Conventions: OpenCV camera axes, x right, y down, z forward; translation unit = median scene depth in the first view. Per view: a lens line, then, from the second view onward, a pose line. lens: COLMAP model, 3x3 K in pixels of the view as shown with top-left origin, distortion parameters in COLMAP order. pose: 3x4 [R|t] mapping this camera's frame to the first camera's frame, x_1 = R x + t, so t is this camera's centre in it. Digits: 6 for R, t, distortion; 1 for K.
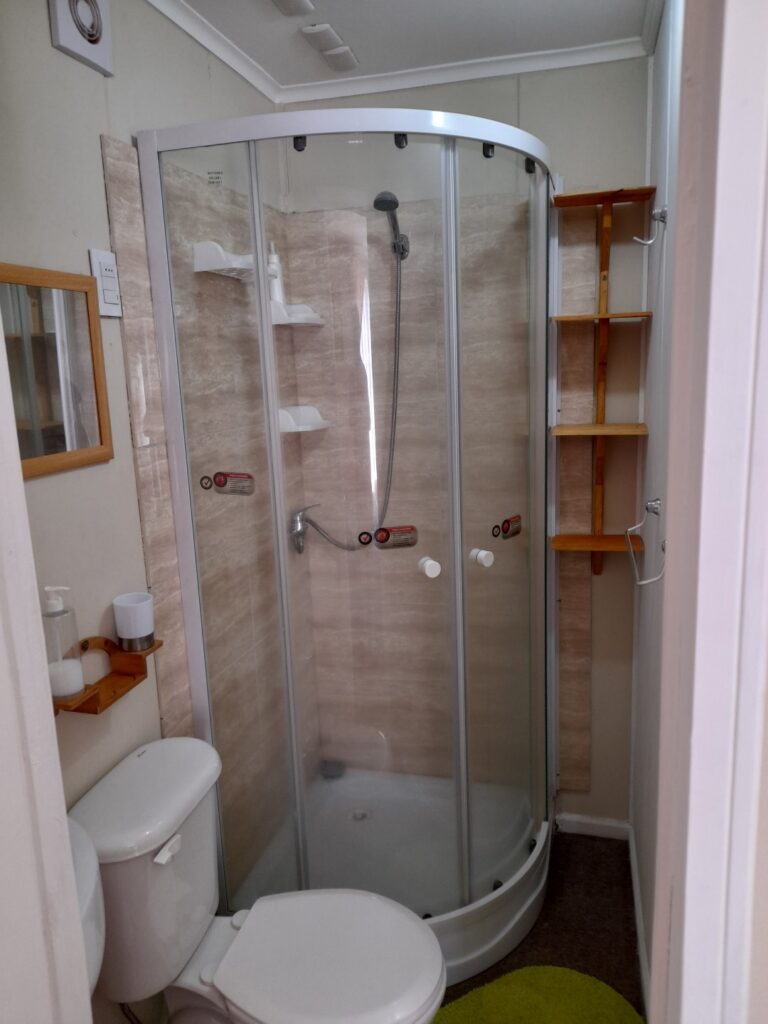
lens RADIAL K [[752.7, 0, 383.7], [0, 752.7, 511.1], [0, 0, 1]] dist [0.033967, -0.033742]
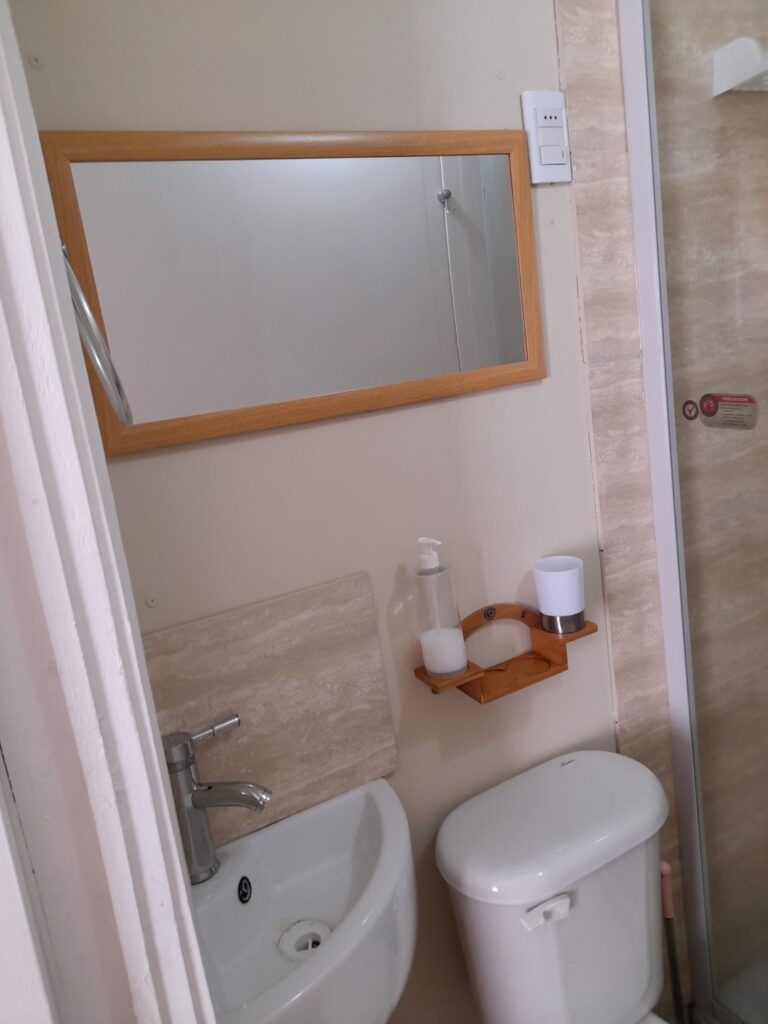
lens RADIAL K [[752.7, 0, 384.3], [0, 752.7, 504.2], [0, 0, 1]] dist [0.033967, -0.033742]
pose [[0.664600, 0.093224, -0.741361, 0.100343], [-0.034300, 0.994947, 0.094363, -0.008136], [0.746411, -0.037285, 0.664440, 0.345655]]
